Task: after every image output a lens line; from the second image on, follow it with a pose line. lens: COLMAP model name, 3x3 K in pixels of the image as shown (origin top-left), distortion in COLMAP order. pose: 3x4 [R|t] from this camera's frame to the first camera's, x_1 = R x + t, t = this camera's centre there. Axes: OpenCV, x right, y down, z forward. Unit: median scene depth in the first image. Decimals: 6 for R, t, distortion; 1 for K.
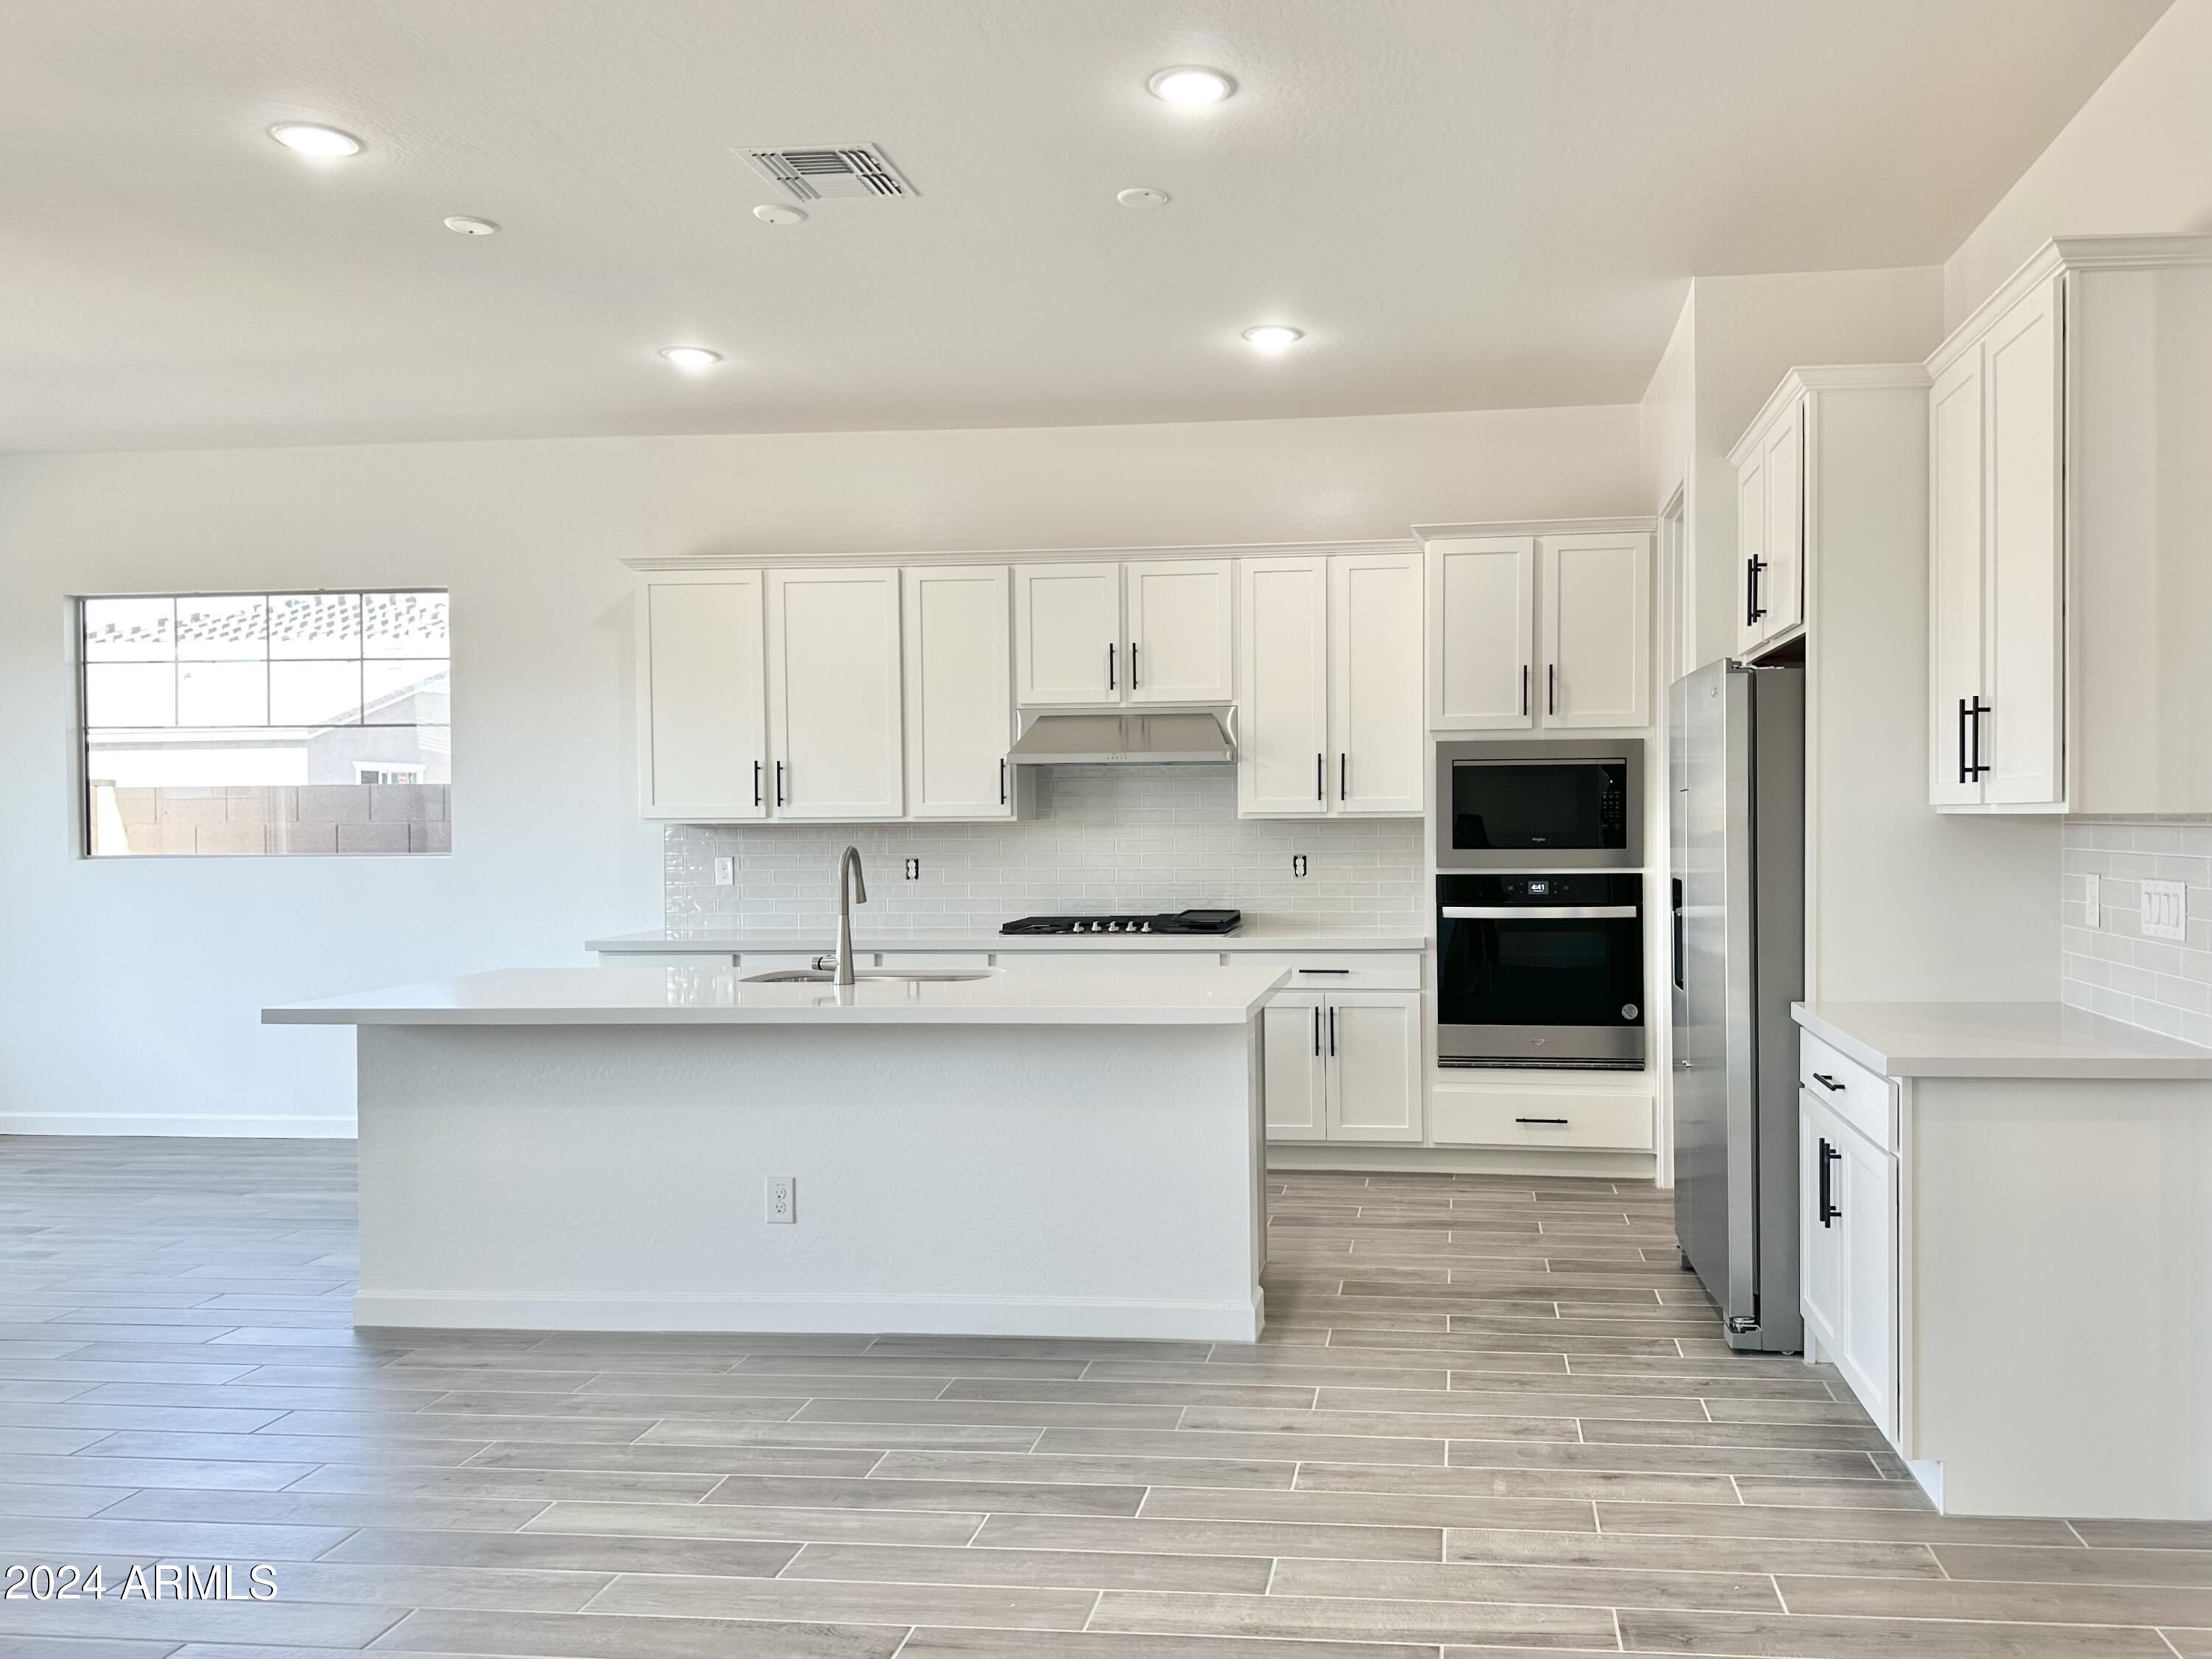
lens RADIAL K [[1686.6, 0, 1270.6], [0, 1686.6, 836.9], [0, 0, 1]] dist [0.074762, -0.090468]
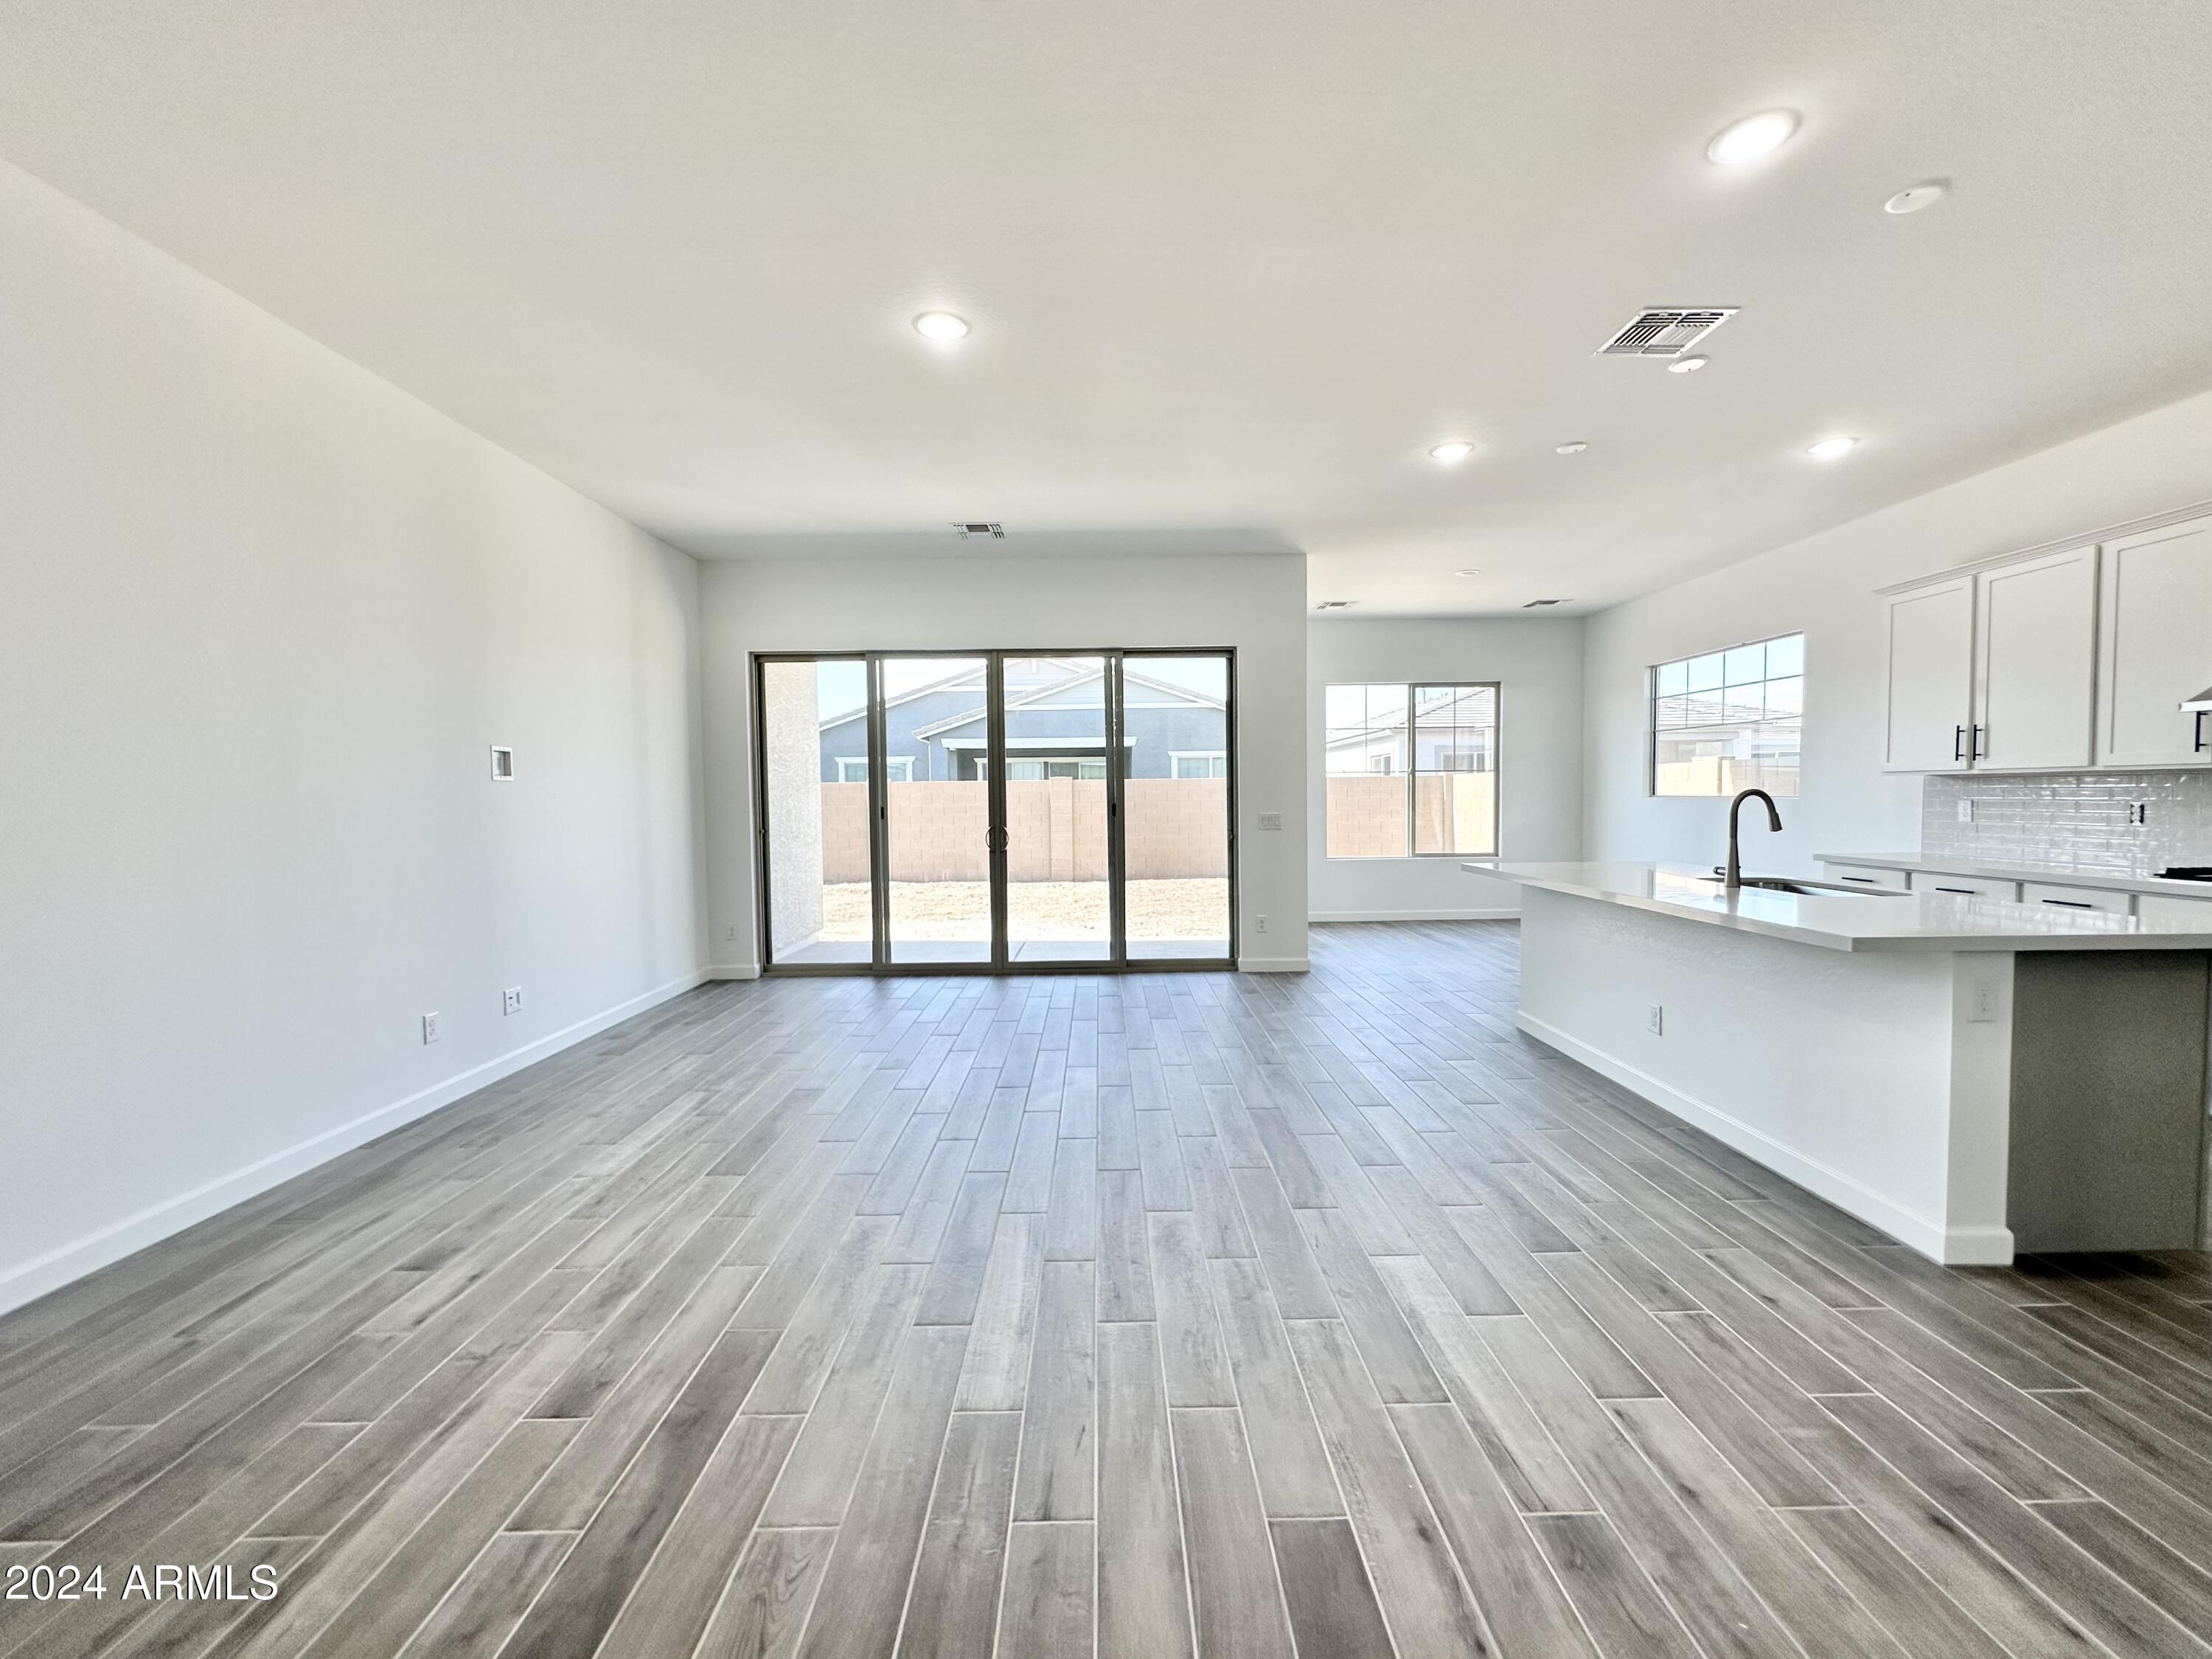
lens RADIAL K [[887.5, 0, 1108.9], [0, 887.5, 833.3], [0, 0, 1]] dist [-0.005563, 0.002656]
pose [[0.124523, 0.052376, -0.990833, 0.319532], [-0.004841, 0.998626, 0.052180, 0.005566], [0.992205, -0.001701, 0.124606, 0.299729]]
